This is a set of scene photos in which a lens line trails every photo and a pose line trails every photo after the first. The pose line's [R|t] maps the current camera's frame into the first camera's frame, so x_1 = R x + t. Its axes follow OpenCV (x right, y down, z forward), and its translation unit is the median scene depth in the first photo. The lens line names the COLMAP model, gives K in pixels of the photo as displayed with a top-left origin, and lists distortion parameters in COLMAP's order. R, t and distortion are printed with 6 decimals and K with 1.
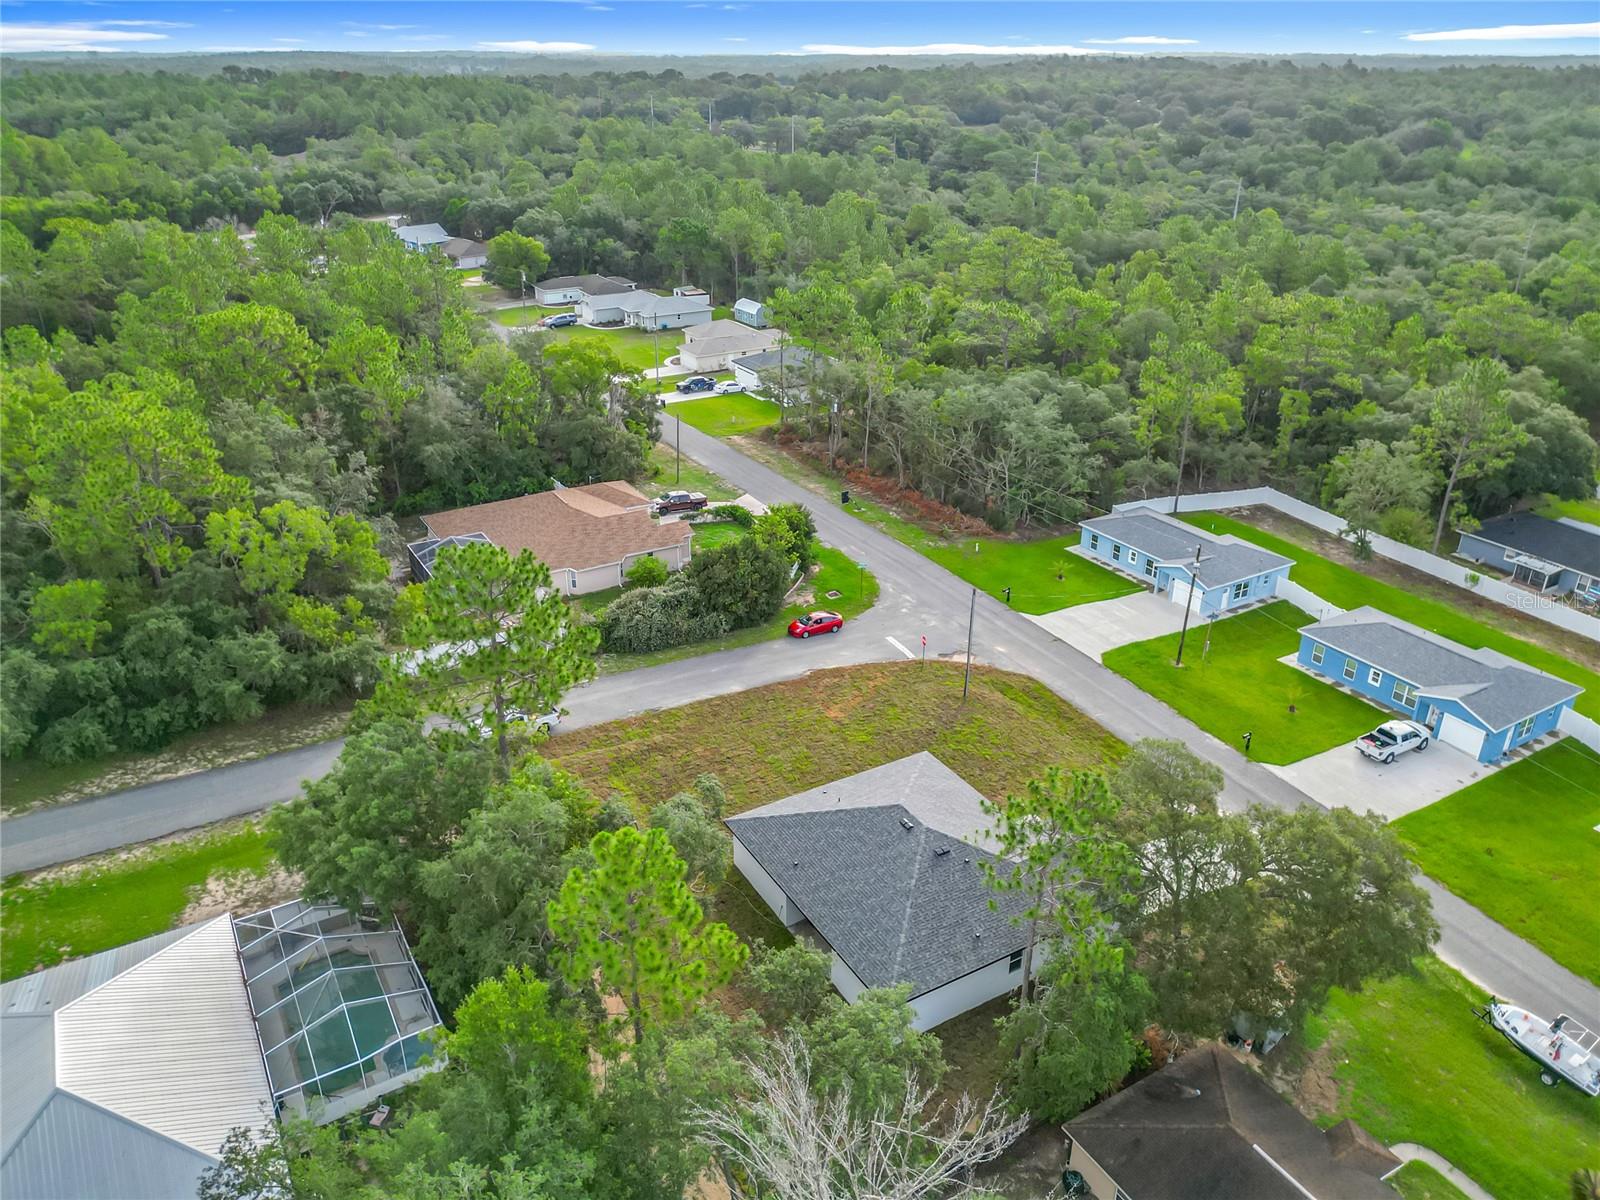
lens RADIAL K [[1185.8, 0, 800.0], [0, 1185.8, 600.0], [0, 0, 1]] dist [0.072655, -0.036783]
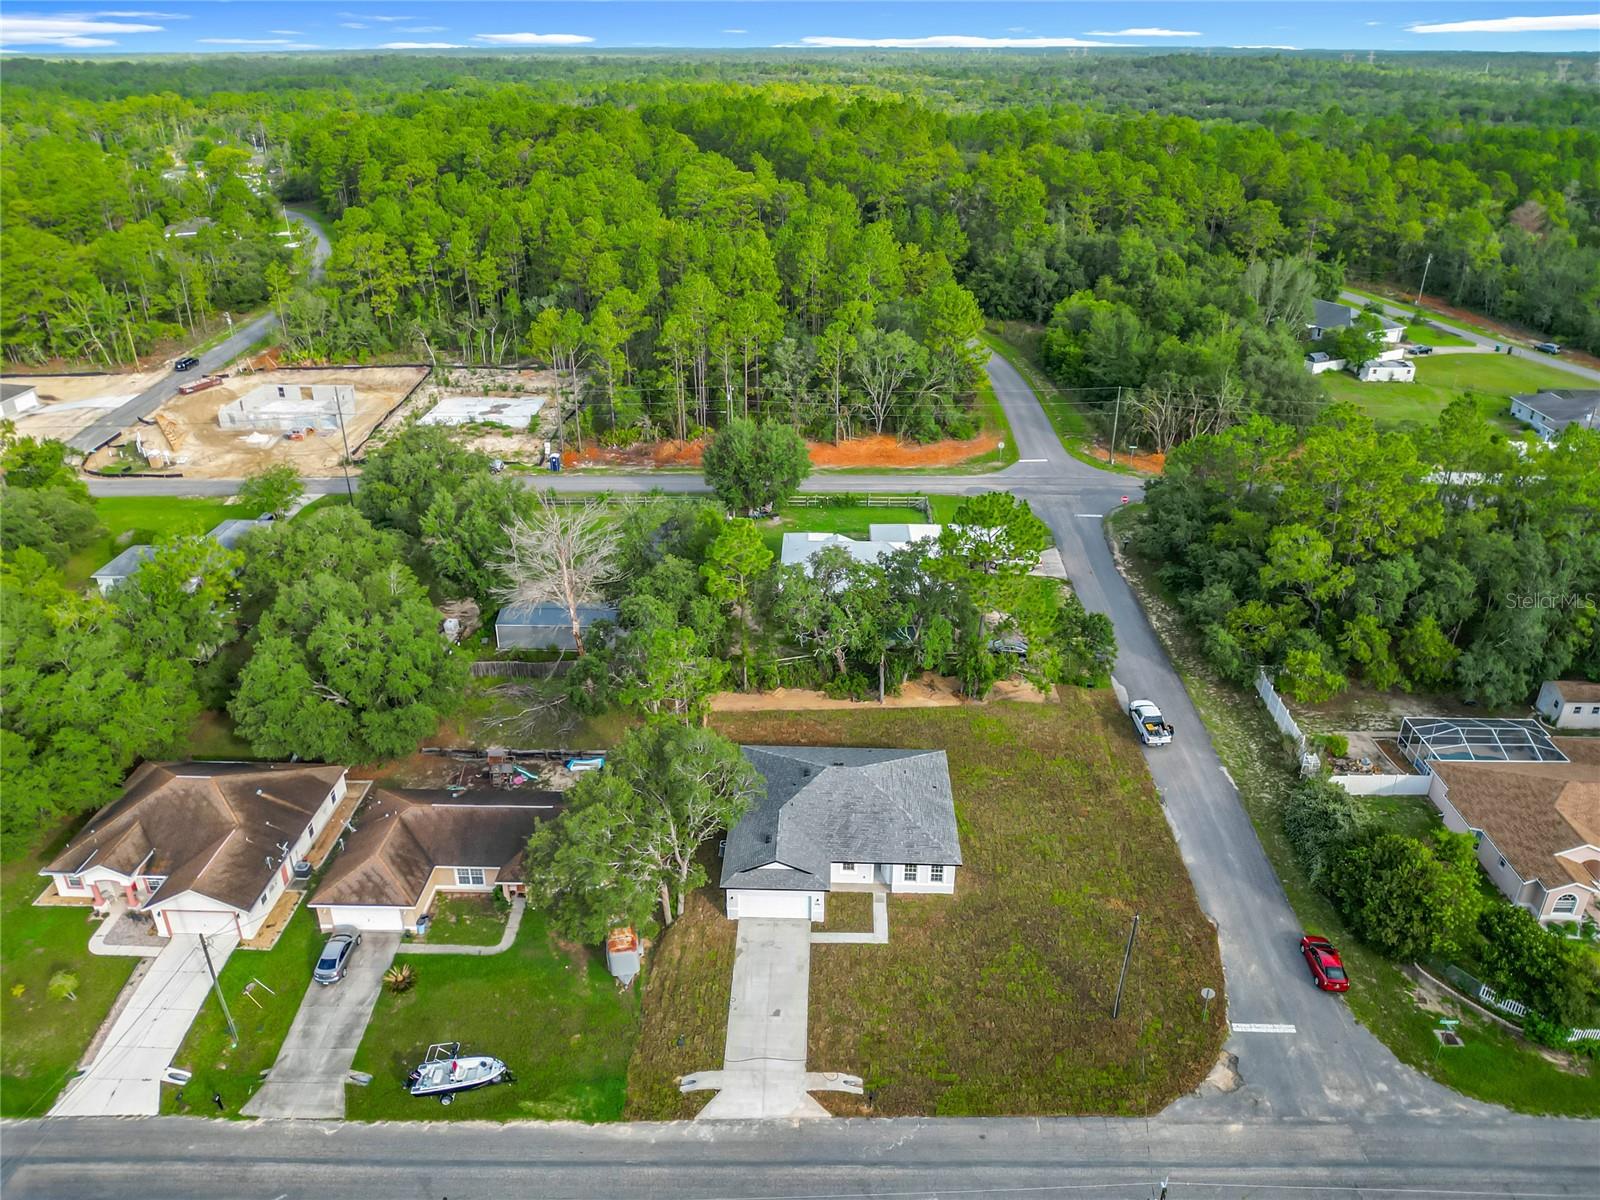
lens RADIAL K [[1185.8, 0, 800.0], [0, 1185.8, 600.0], [0, 0, 1]] dist [0.072655, -0.036783]
pose [[-0.539739, 0.359263, -0.761322, 0.768220], [-0.368883, 0.711983, 0.597500, -0.531662], [0.756708, 0.603333, -0.251759, 0.833073]]
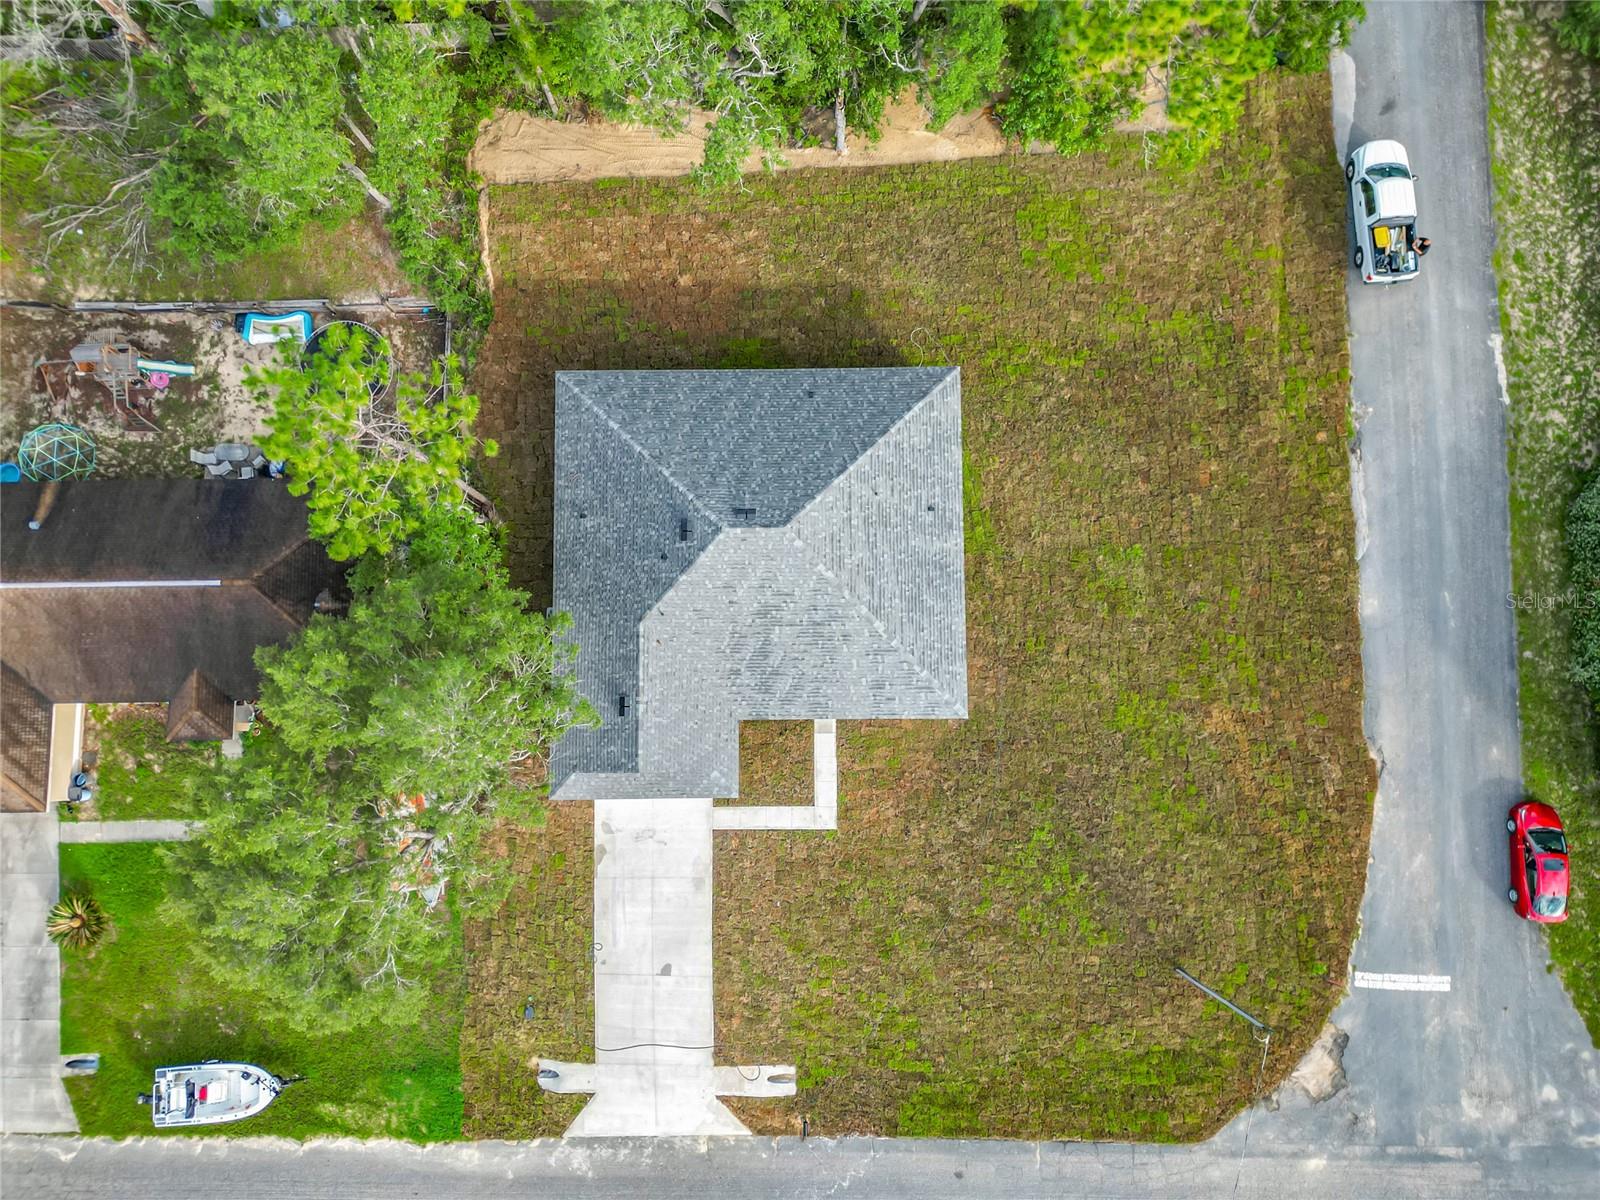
lens RADIAL K [[1185.8, 0, 800.0], [0, 1185.8, 600.0], [0, 0, 1]] dist [0.072655, -0.036783]
pose [[-0.505623, 0.857533, -0.094770, 0.128584], [-0.357131, -0.108039, 0.927785, -0.341575], [0.785368, 0.502955, 0.360878, 0.551389]]
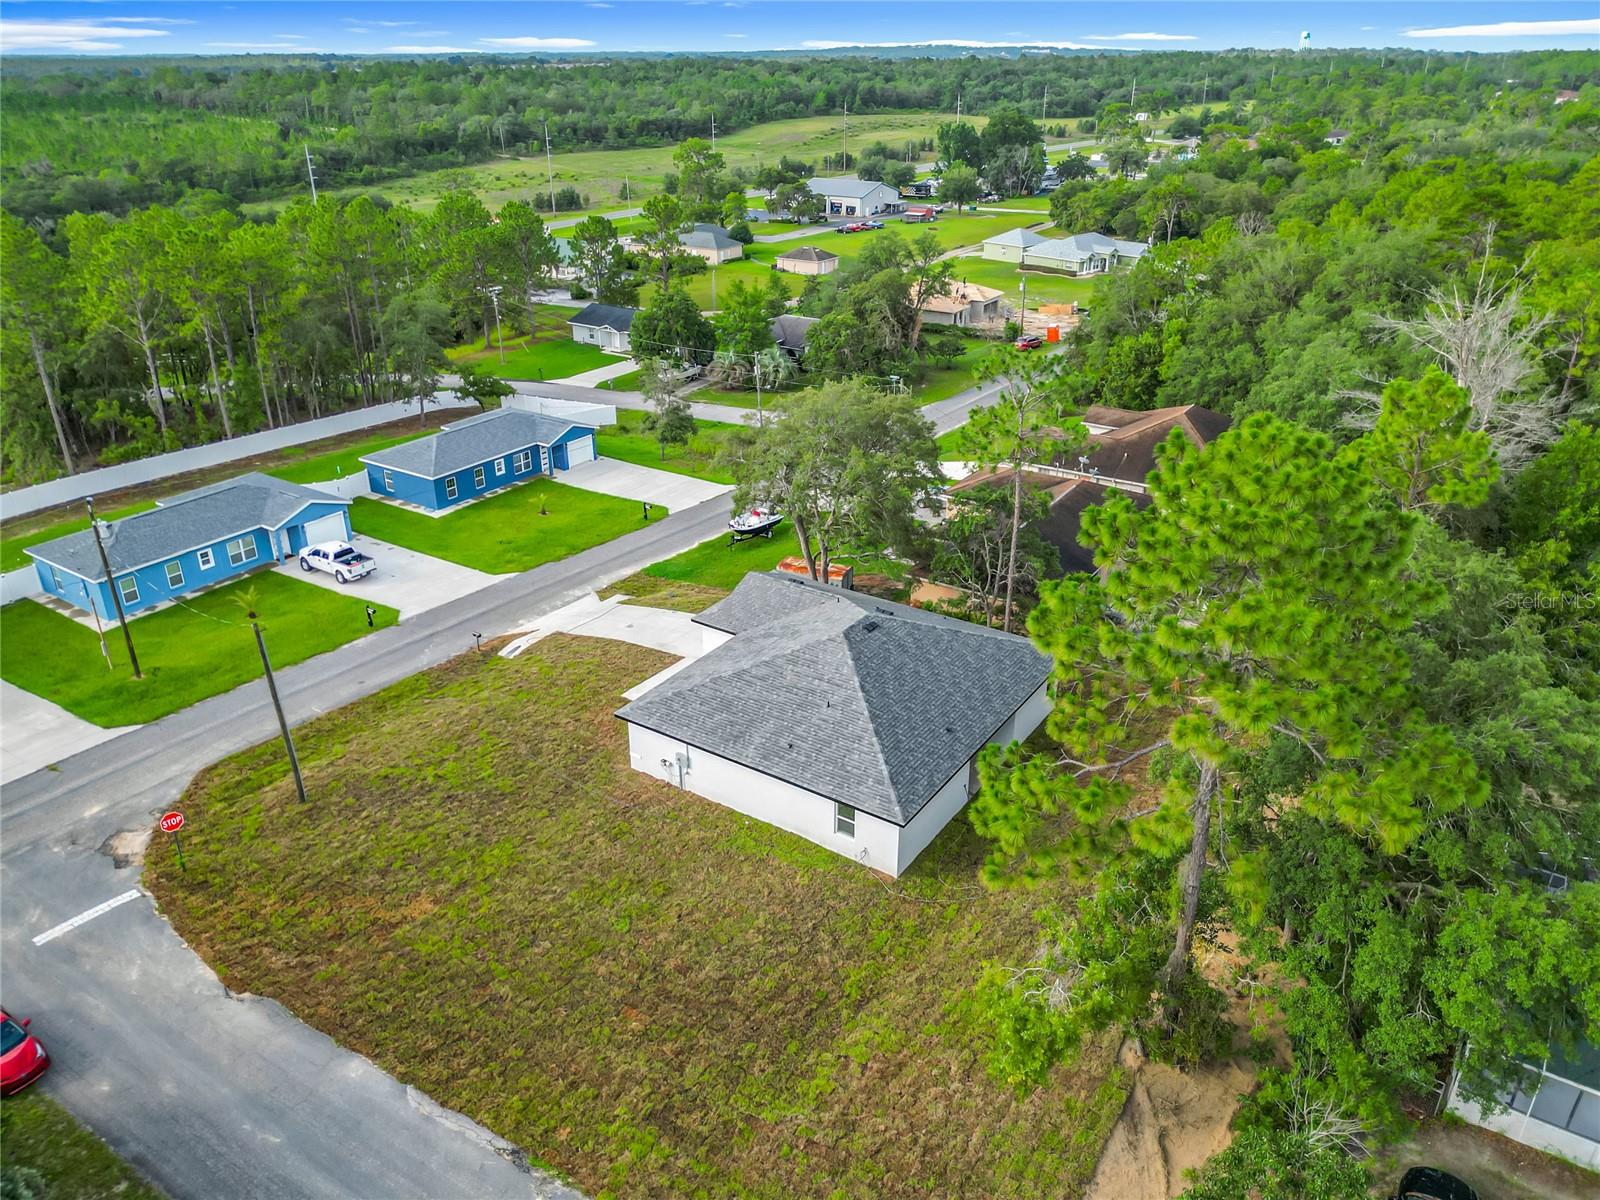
lens RADIAL K [[1135.3, 0, 800.0], [0, 1135.3, 600.0], [0, 0, 1]] dist [0.010161, -0.019802]
pose [[-0.430993, -0.394513, 0.811545, -0.363537], [0.385486, 0.732667, 0.560892, -0.201936], [-0.815871, 0.554579, -0.163695, 0.804778]]
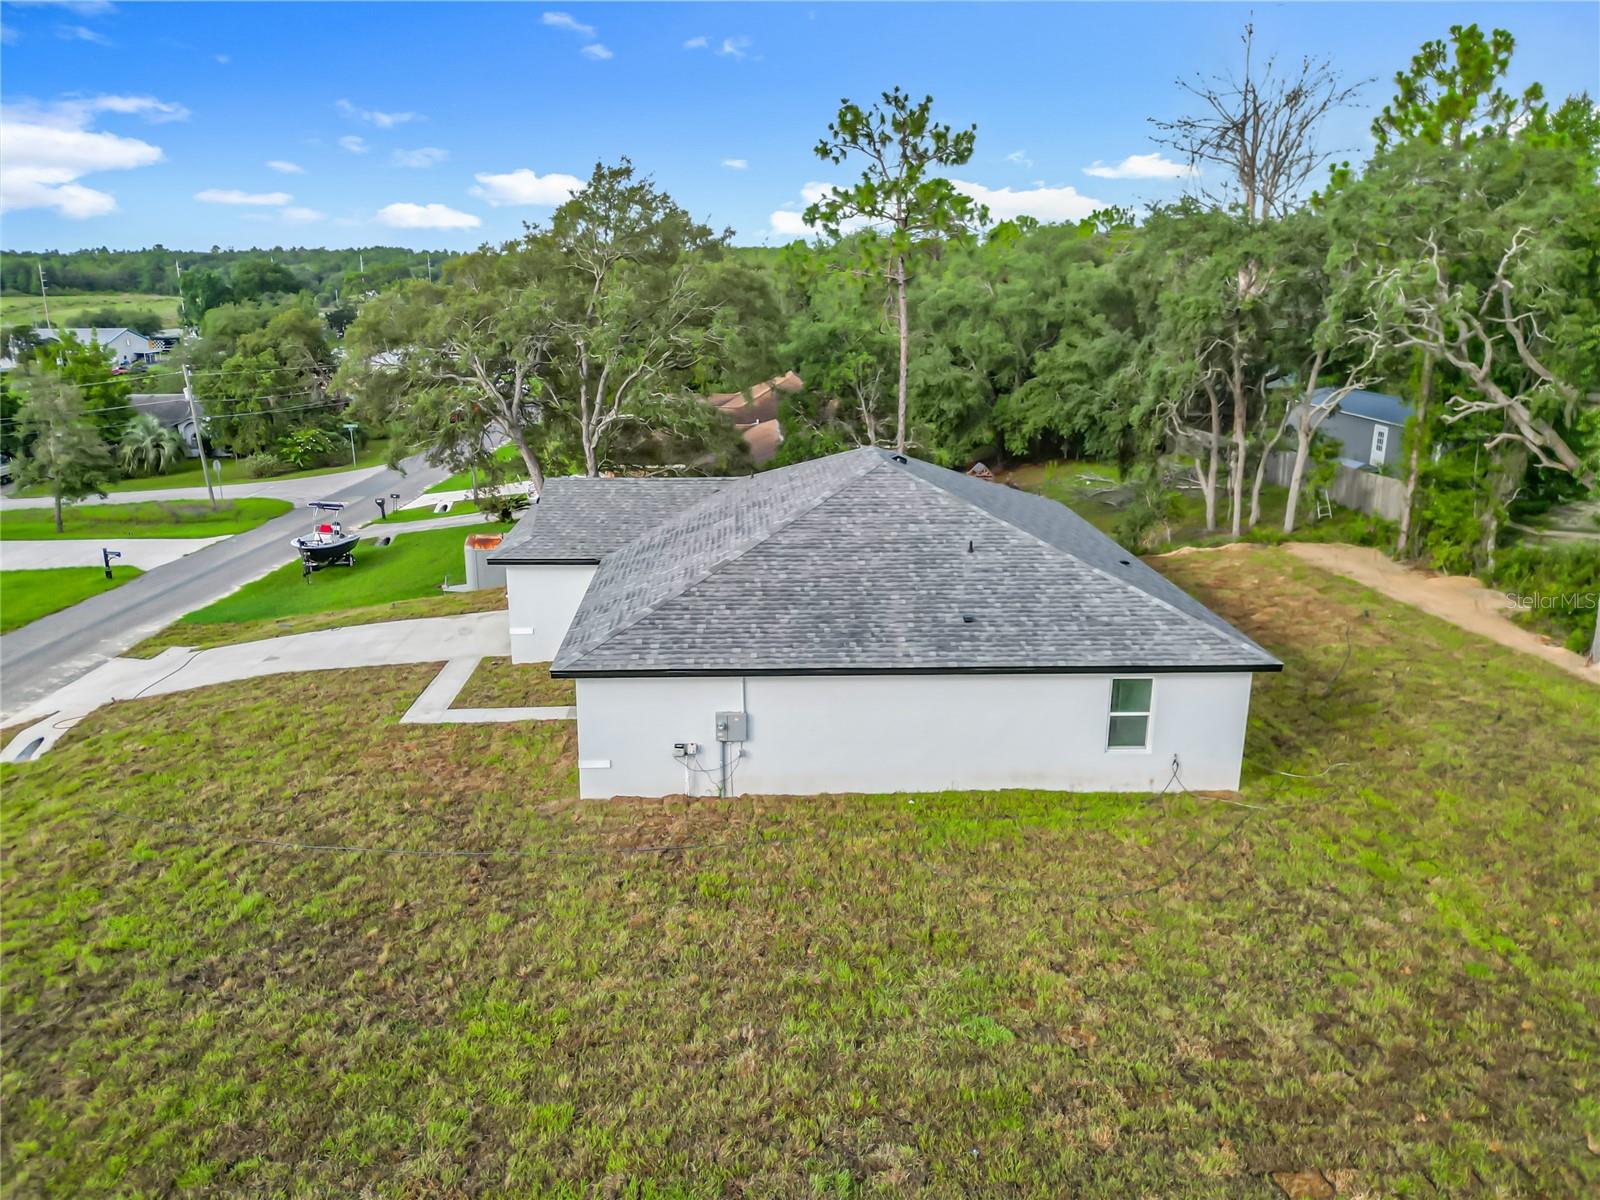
lens RADIAL K [[1167.7, 0, 800.0], [0, 1167.7, 600.0], [0, 0, 1]] dist [-0.004867, -0.042740]
pose [[-0.883026, -0.144308, 0.446588, -0.066381], [0.185192, 0.767205, 0.614085, -0.048293], [-0.431241, 0.624957, -0.650738, 0.944712]]
